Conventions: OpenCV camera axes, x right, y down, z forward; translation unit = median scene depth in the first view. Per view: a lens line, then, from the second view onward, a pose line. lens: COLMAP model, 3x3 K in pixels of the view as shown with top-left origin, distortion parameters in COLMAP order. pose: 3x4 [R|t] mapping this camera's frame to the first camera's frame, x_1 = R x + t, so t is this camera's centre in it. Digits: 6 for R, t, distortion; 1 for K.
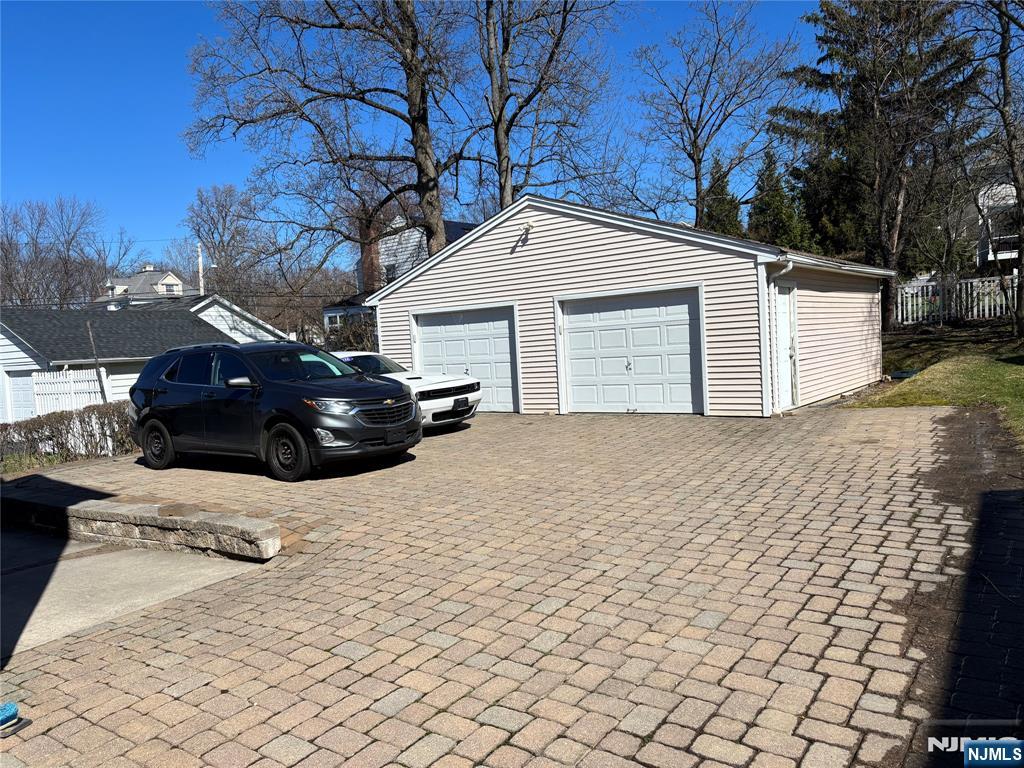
lens RADIAL K [[770.1, 0, 510.7], [0, 770.1, 386.2], [0, 0, 1]] dist [0.016423, 0.002860]
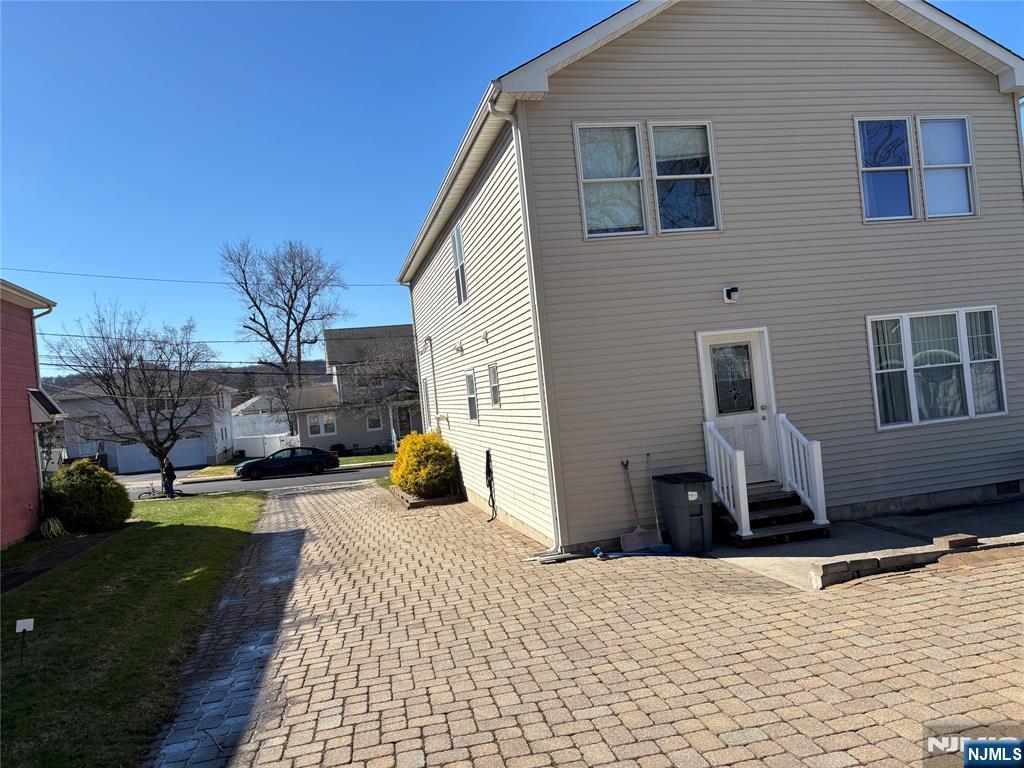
lens RADIAL K [[770.1, 0, 511.5], [0, 770.1, 382.0], [0, 0, 1]] dist [0.016423, 0.002860]
pose [[-0.680017, 0.120990, -0.723144, 1.005570], [0.097480, 0.992454, 0.074382, -0.266674], [0.726687, -0.019911, -0.686680, 1.939153]]
